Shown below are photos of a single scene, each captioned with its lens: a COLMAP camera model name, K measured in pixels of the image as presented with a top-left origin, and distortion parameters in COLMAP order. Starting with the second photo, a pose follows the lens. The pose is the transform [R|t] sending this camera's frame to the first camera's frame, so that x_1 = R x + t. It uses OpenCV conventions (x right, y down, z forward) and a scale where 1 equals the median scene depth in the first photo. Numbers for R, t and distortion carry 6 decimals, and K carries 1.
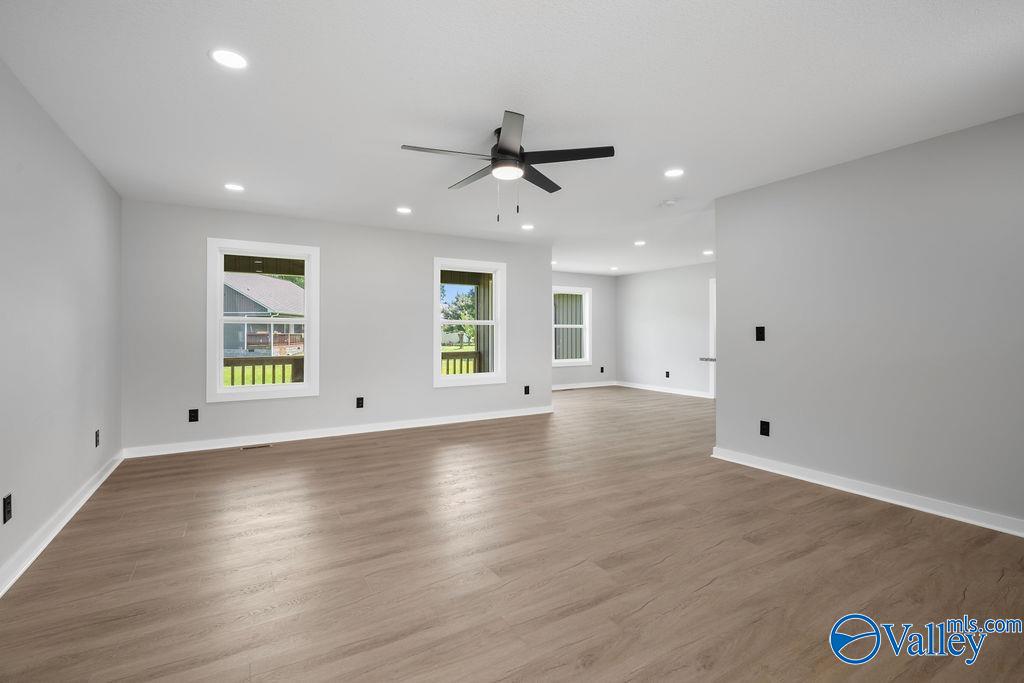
lens RADIAL K [[463.9, 0, 512.3], [0, 463.9, 332.1], [0, 0, 1]] dist [-0.000803, -0.000180]
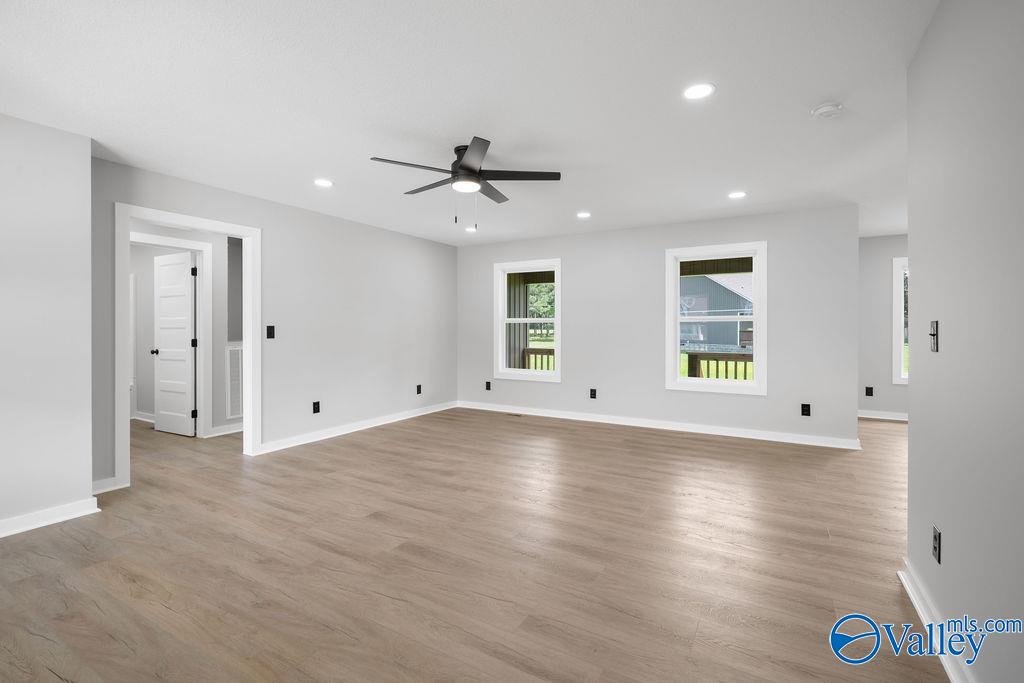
lens RADIAL K [[460.9, 0, 511.6], [0, 460.9, 333.9], [0, 0, 1]] dist [-0.015574, 0.000082]
pose [[0.478797, 0.009995, -0.877869, 0.764676], [-0.001046, 0.999941, 0.010815, -0.002234], [0.877925, -0.004260, 0.478779, 0.435538]]
